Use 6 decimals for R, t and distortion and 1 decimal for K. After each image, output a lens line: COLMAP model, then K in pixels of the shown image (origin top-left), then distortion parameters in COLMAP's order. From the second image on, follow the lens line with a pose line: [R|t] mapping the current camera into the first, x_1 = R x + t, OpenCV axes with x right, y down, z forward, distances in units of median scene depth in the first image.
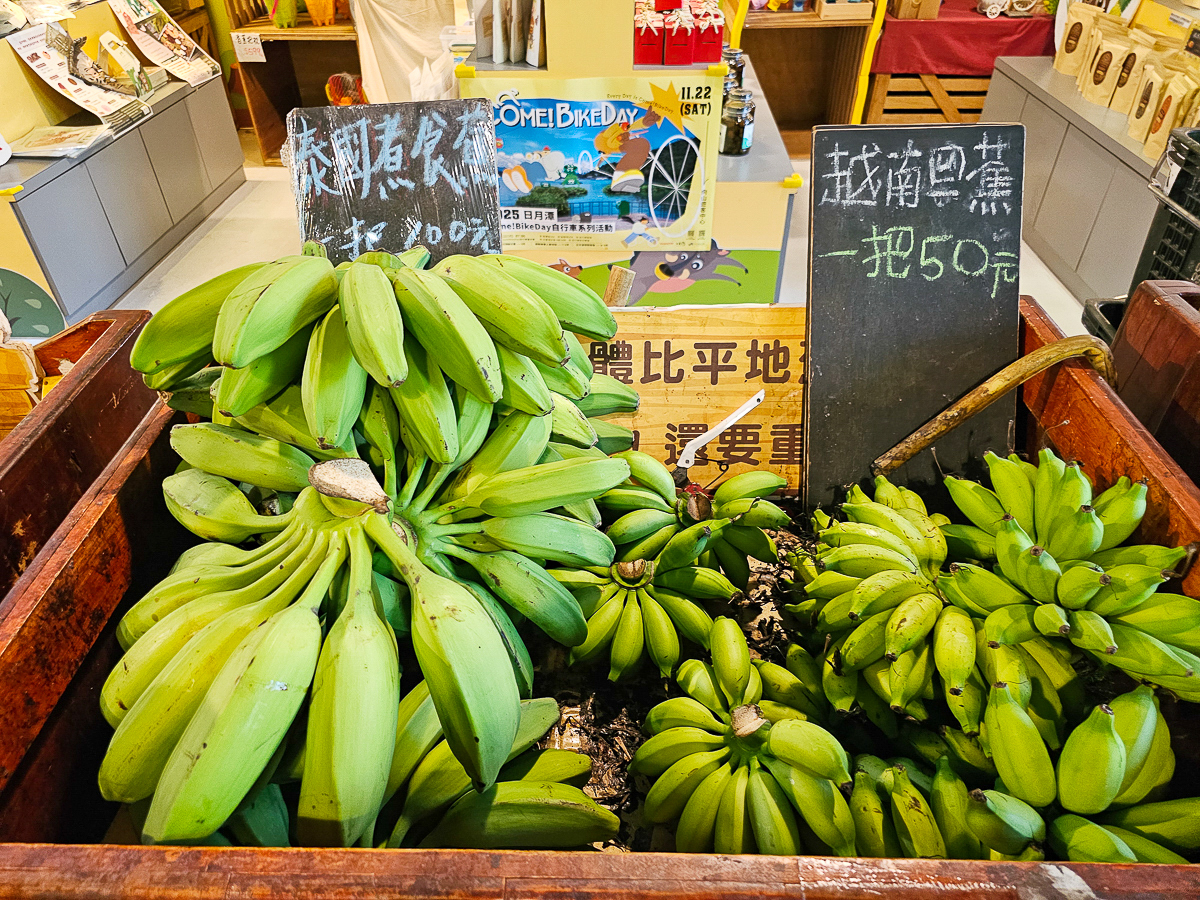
lens RADIAL K [[807.2, 0, 603.3], [0, 807.2, 450.9], [0, 0, 1]] dist [0.008123, -0.009514]
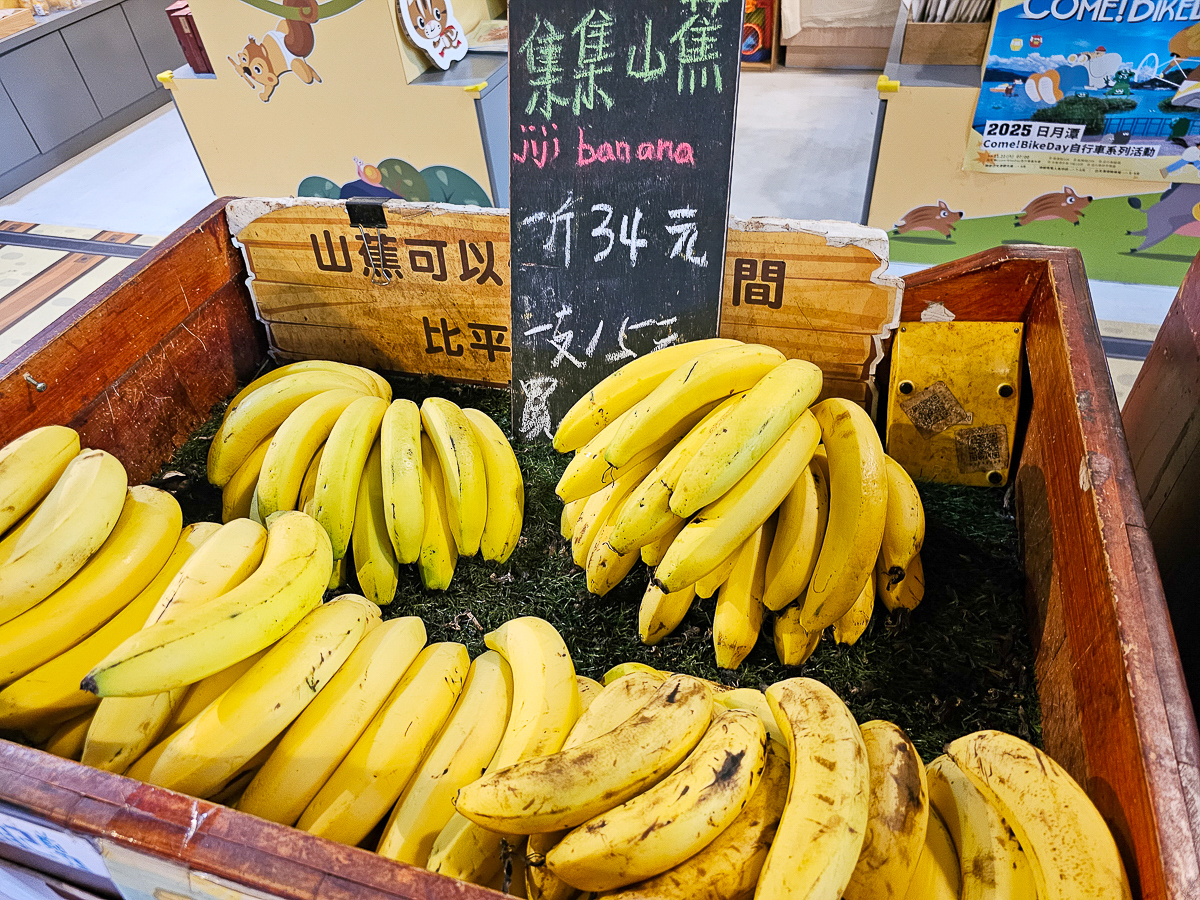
lens RADIAL K [[807.2, 0, 600.0], [0, 807.2, 449.0], [0, 0, 1]] dist [0.008123, -0.009514]
pose [[0.956364, 0.141597, -0.255573, -0.279102], [-0.117597, 0.987287, 0.106940, -0.002430], [0.267466, -0.072219, 0.960857, 0.047899]]
